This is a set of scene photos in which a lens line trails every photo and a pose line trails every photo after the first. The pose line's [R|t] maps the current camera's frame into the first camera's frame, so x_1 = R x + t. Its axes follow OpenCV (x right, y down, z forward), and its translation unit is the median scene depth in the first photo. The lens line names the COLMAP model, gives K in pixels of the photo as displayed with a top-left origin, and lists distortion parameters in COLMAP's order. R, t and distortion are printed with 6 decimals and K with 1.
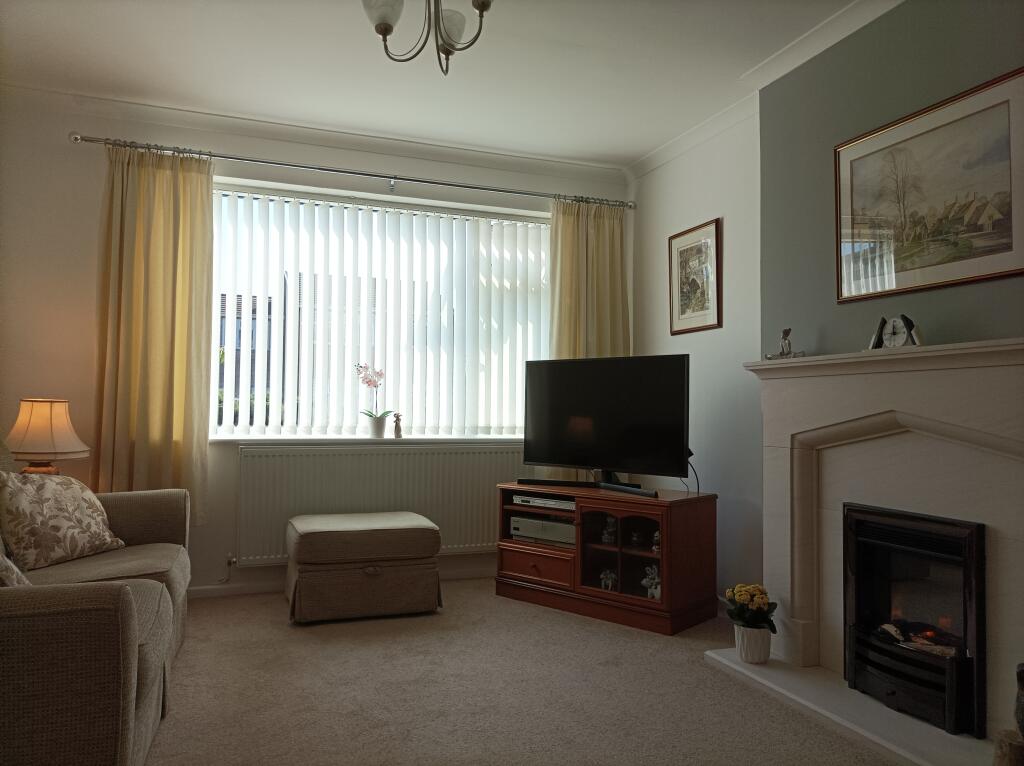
lens RADIAL K [[753.9, 0, 512.0], [0, 753.9, 383.0], [0, 0, 1]] dist [0.002722, 0.002541]
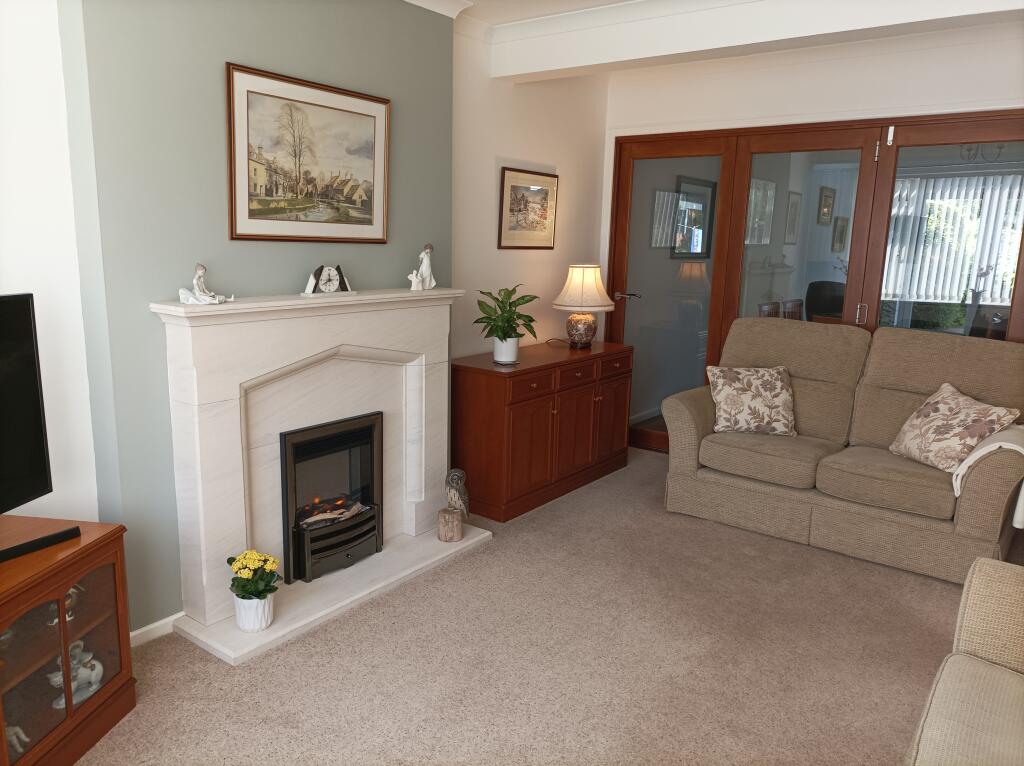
lens RADIAL K [[753.9, 0, 512.0], [0, 753.9, 383.0], [0, 0, 1]] dist [0.002722, 0.002541]
pose [[-0.539803, -0.187126, 0.820729, -0.664407], [-0.061349, 0.981132, 0.183348, -0.144068], [-0.839553, 0.048621, -0.541098, 1.423973]]
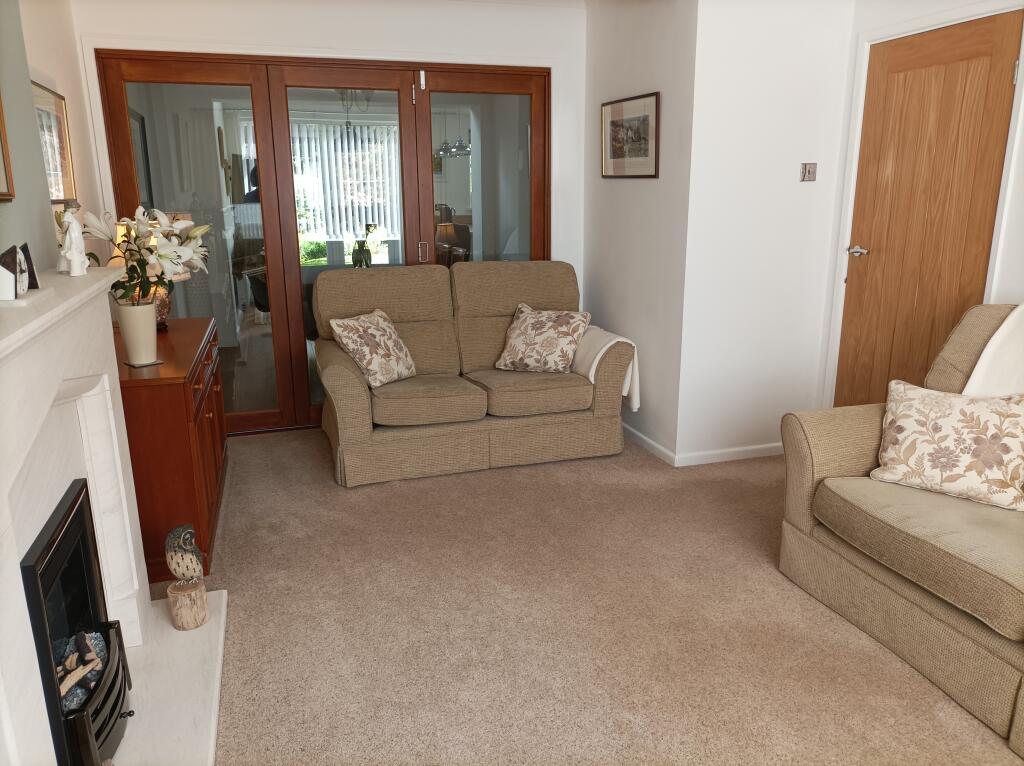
lens RADIAL K [[753.9, 0, 512.0], [0, 753.9, 383.0], [0, 0, 1]] dist [0.002722, 0.002541]
pose [[-0.999020, -0.019253, 0.039852, 0.054968], [-0.010134, 0.976008, 0.217497, -0.119849], [-0.043084, 0.216880, -0.975247, 1.656309]]
